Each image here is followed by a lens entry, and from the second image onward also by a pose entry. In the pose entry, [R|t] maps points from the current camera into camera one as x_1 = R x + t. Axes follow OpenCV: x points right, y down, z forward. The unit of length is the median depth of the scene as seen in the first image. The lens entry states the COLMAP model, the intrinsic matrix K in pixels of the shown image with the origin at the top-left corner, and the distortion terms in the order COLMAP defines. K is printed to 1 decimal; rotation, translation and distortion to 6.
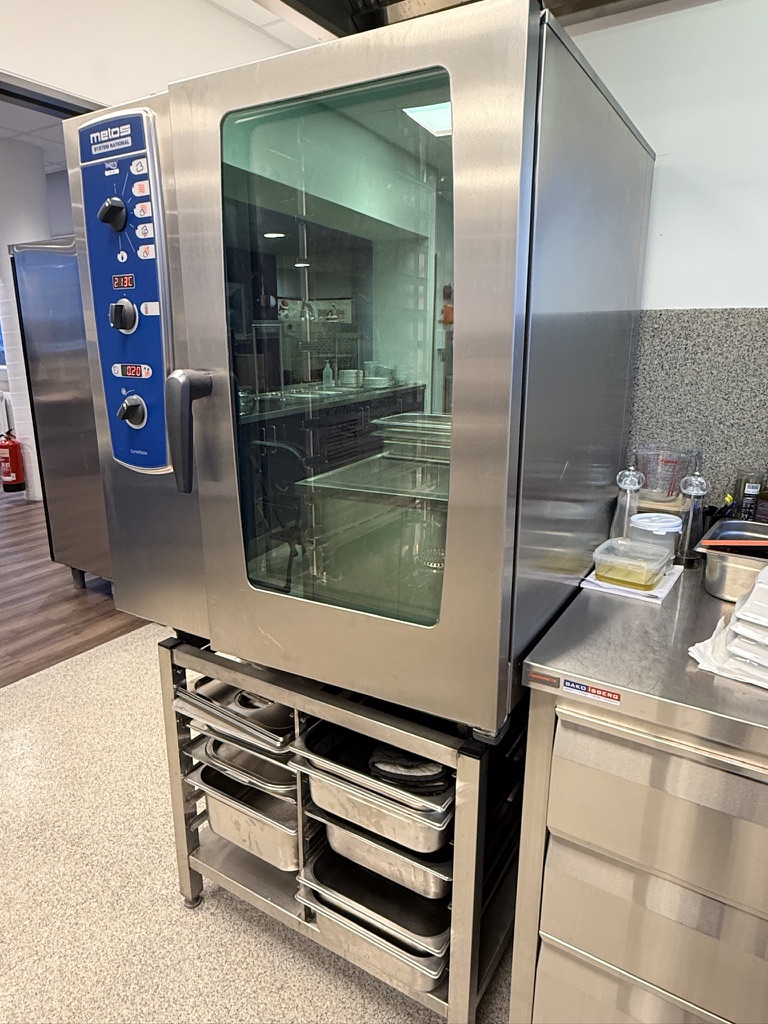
lens RADIAL K [[647.2, 0, 382.3], [0, 647.2, 512.0], [0, 0, 1]] dist [-0.000785, 0.002203]
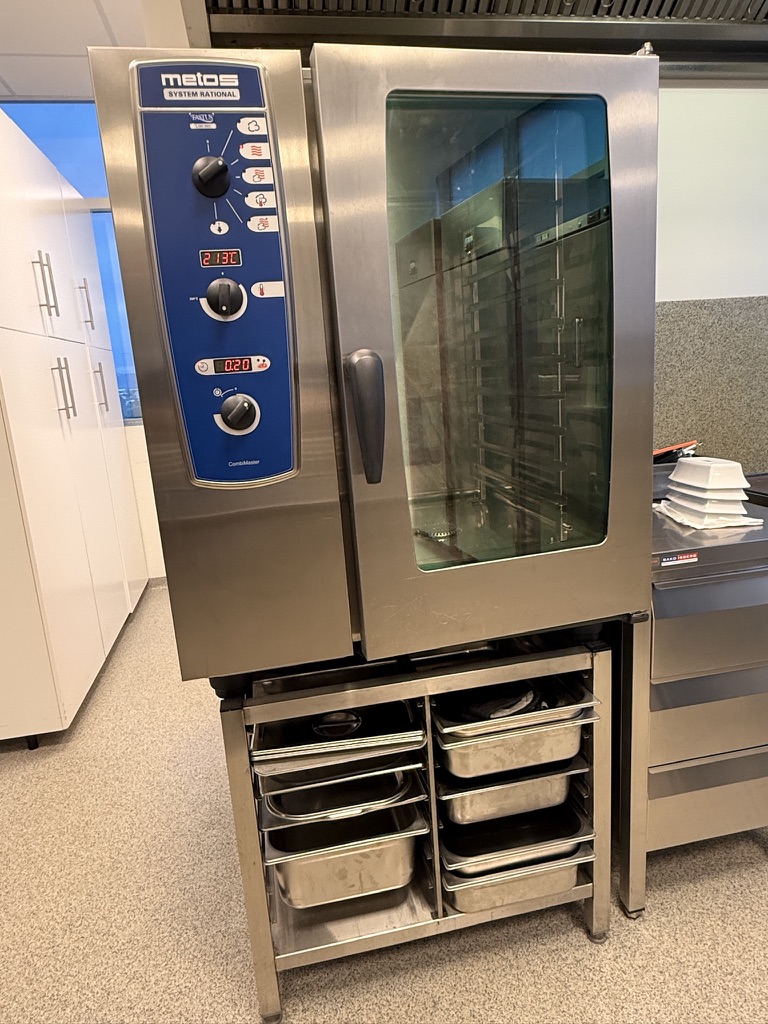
lens RADIAL K [[647.2, 0, 381.0], [0, 647.2, 511.6], [0, 0, 1]] dist [-0.000785, 0.002203]
pose [[0.727265, -0.200827, 0.656318, -0.888991], [0.244584, 0.969291, 0.025570, -0.011770], [-0.641298, 0.141928, 0.754051, 0.297304]]
